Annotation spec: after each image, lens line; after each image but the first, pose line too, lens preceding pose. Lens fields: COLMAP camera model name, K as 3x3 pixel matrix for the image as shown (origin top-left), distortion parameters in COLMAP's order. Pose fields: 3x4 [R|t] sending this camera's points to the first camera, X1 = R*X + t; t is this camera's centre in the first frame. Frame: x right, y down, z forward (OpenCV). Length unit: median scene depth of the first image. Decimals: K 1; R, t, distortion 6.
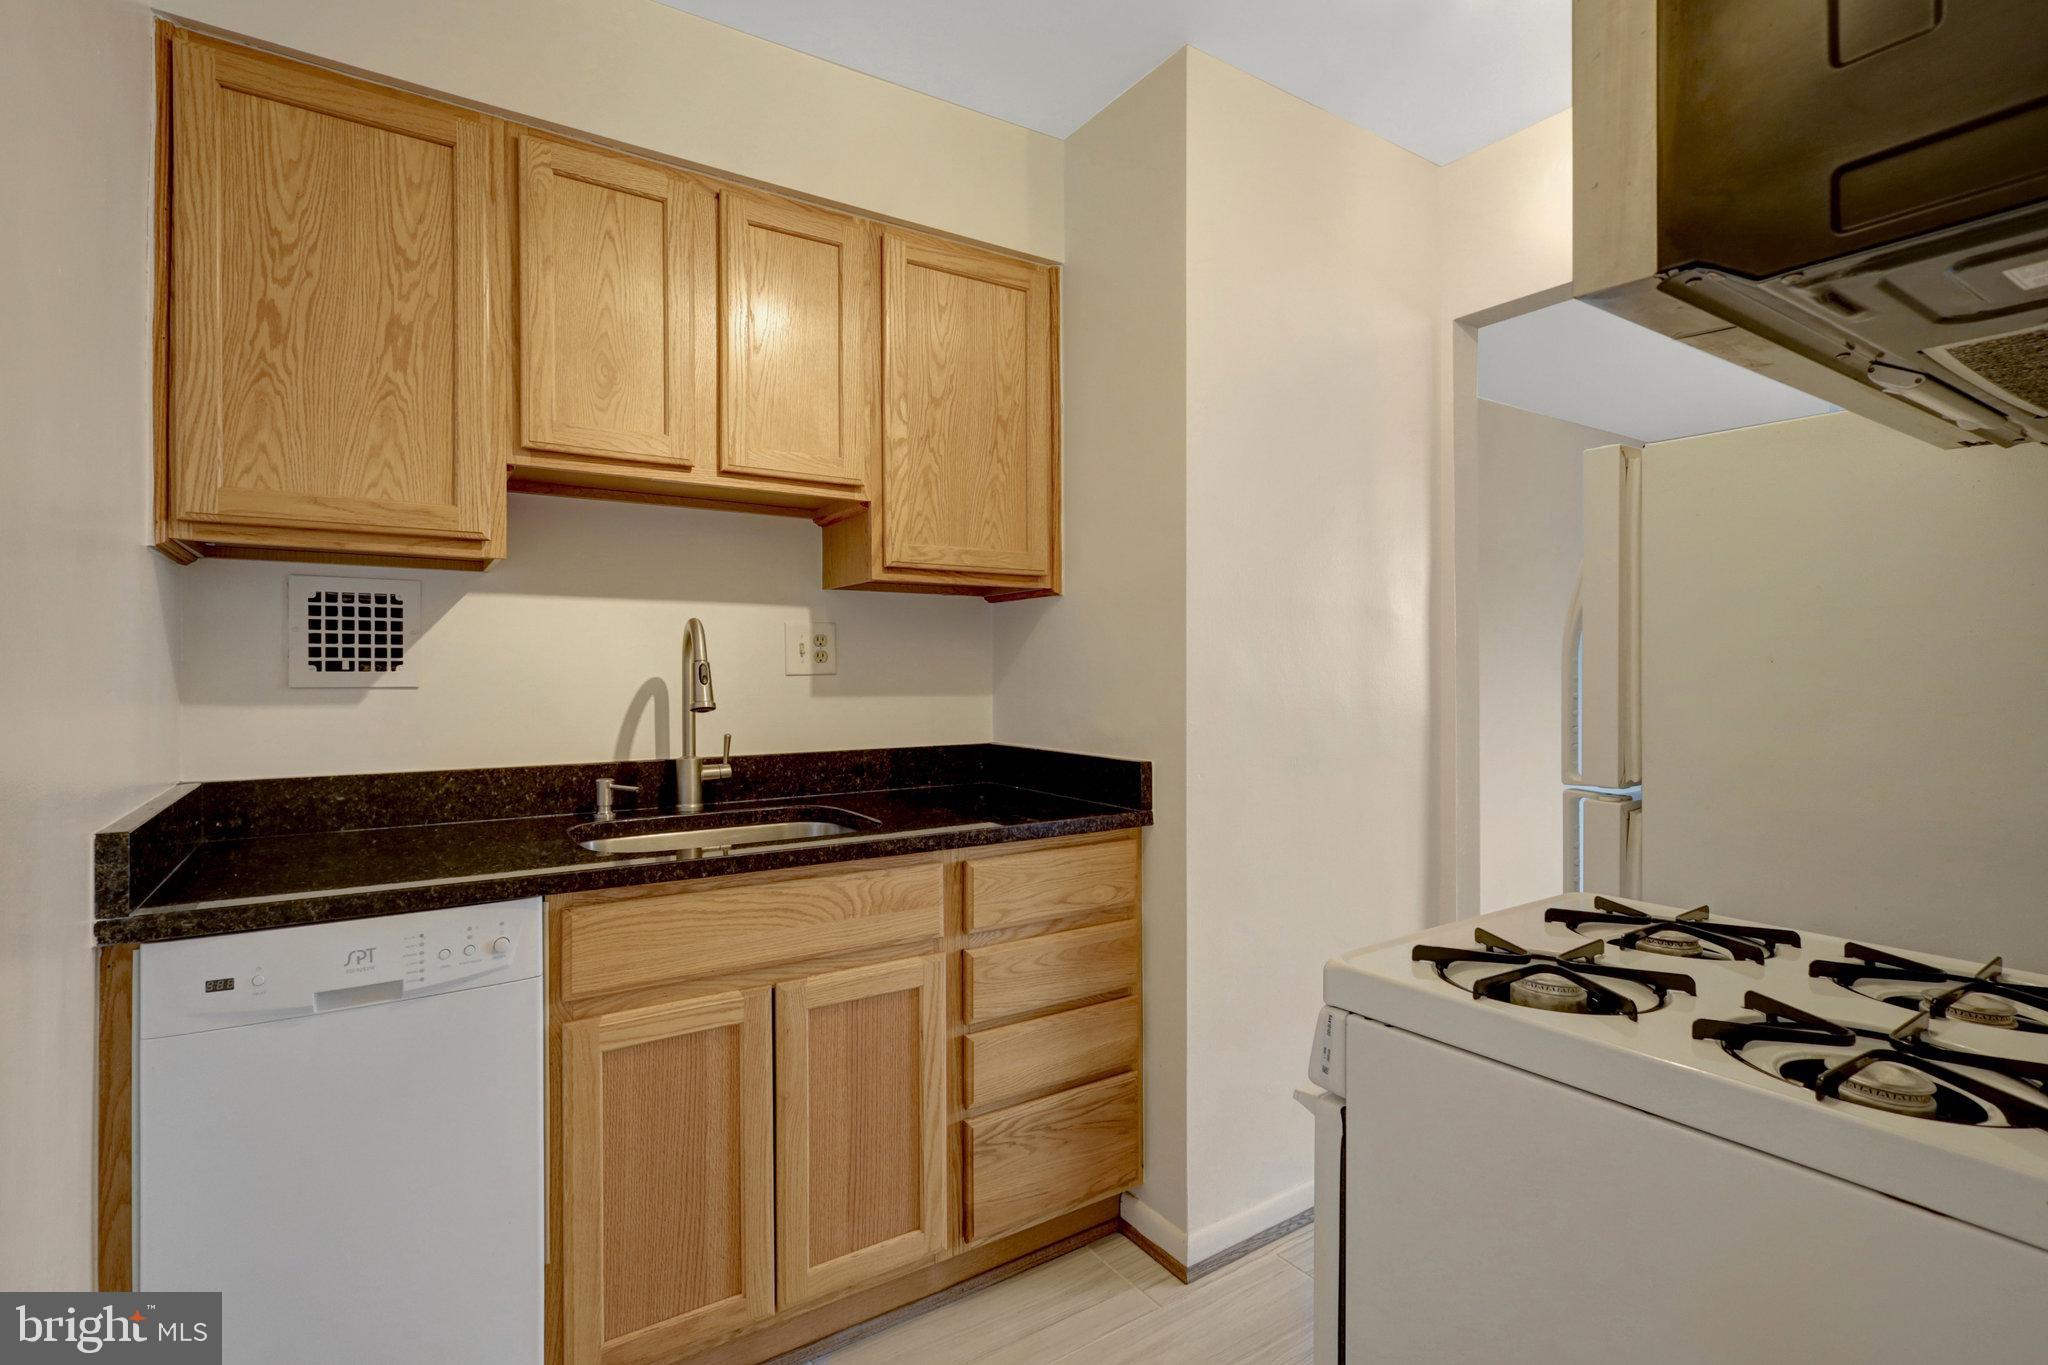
lens RADIAL K [[962.6, 0, 1017.1], [0, 962.6, 674.5], [0, 0, 1]] dist [-0.000100, 0.002286]
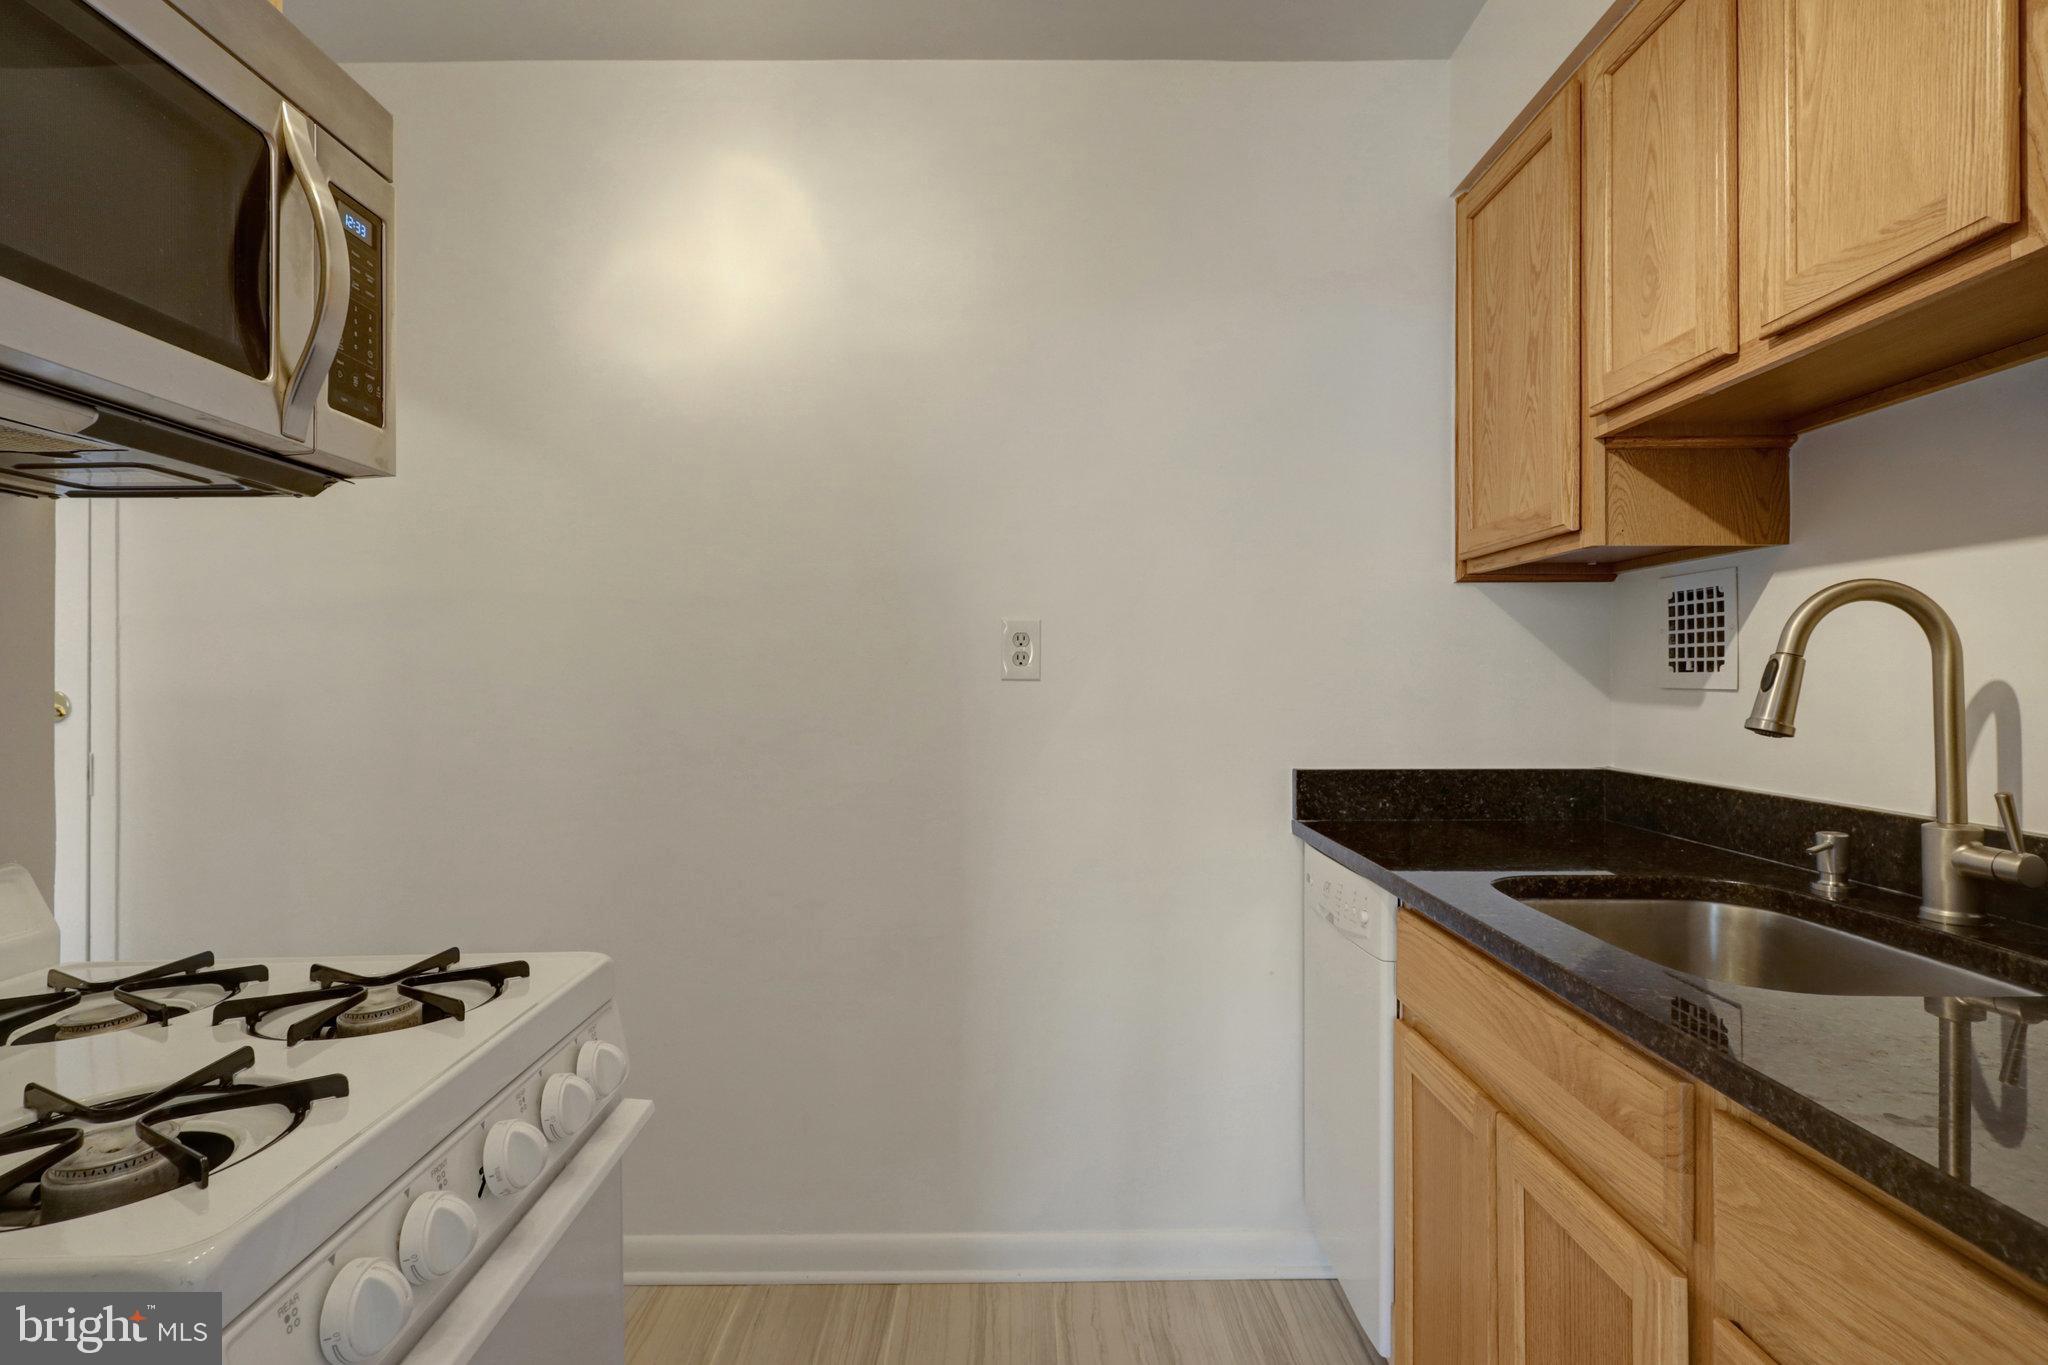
lens RADIAL K [[962.6, 0, 1017.2], [0, 962.6, 678.4], [0, 0, 1]] dist [-0.000100, 0.002286]
pose [[-0.551485, 0.001607, -0.834183, 0.470571], [-0.000124, 0.999998, 0.002008, 0.001265], [0.834185, 0.001211, -0.551484, 0.965719]]
